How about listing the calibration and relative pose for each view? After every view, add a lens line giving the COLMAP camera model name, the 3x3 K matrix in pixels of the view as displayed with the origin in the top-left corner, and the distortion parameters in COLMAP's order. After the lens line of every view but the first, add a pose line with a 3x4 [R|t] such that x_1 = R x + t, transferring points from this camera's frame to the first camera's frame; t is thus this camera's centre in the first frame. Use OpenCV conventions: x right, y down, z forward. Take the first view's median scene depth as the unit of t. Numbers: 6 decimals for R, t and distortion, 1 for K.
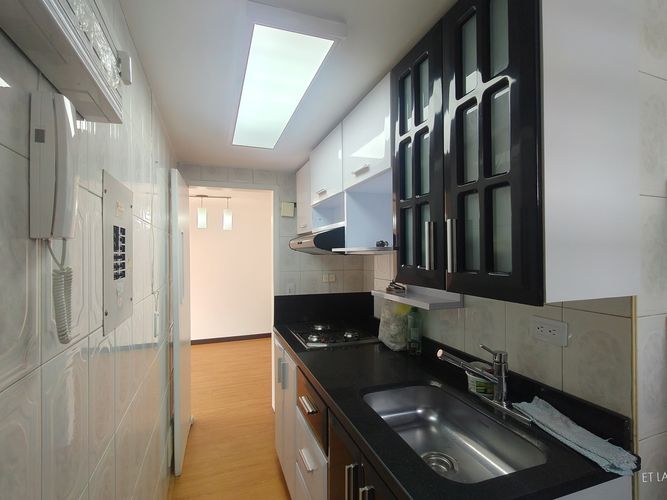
lens RADIAL K [[317.2, 0, 333.2], [0, 317.2, 250.6], [0, 0, 1]] dist [-0.000007, -0.000106]
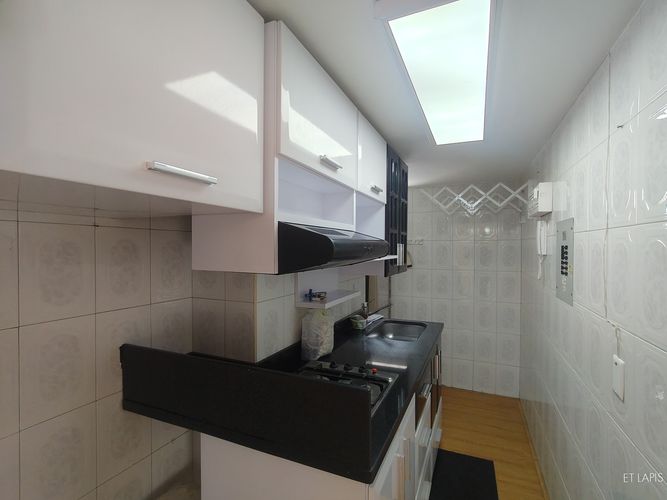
lens RADIAL K [[317.2, 0, 334.1], [0, 317.2, 251.2], [0, 0, 1]] dist [-0.000007, -0.000106]
pose [[-0.705879, 0.001043, 0.708331, -1.016387], [-0.000241, 0.999999, -0.001713, -0.040632], [-0.708332, -0.001380, -0.705878, 3.137487]]
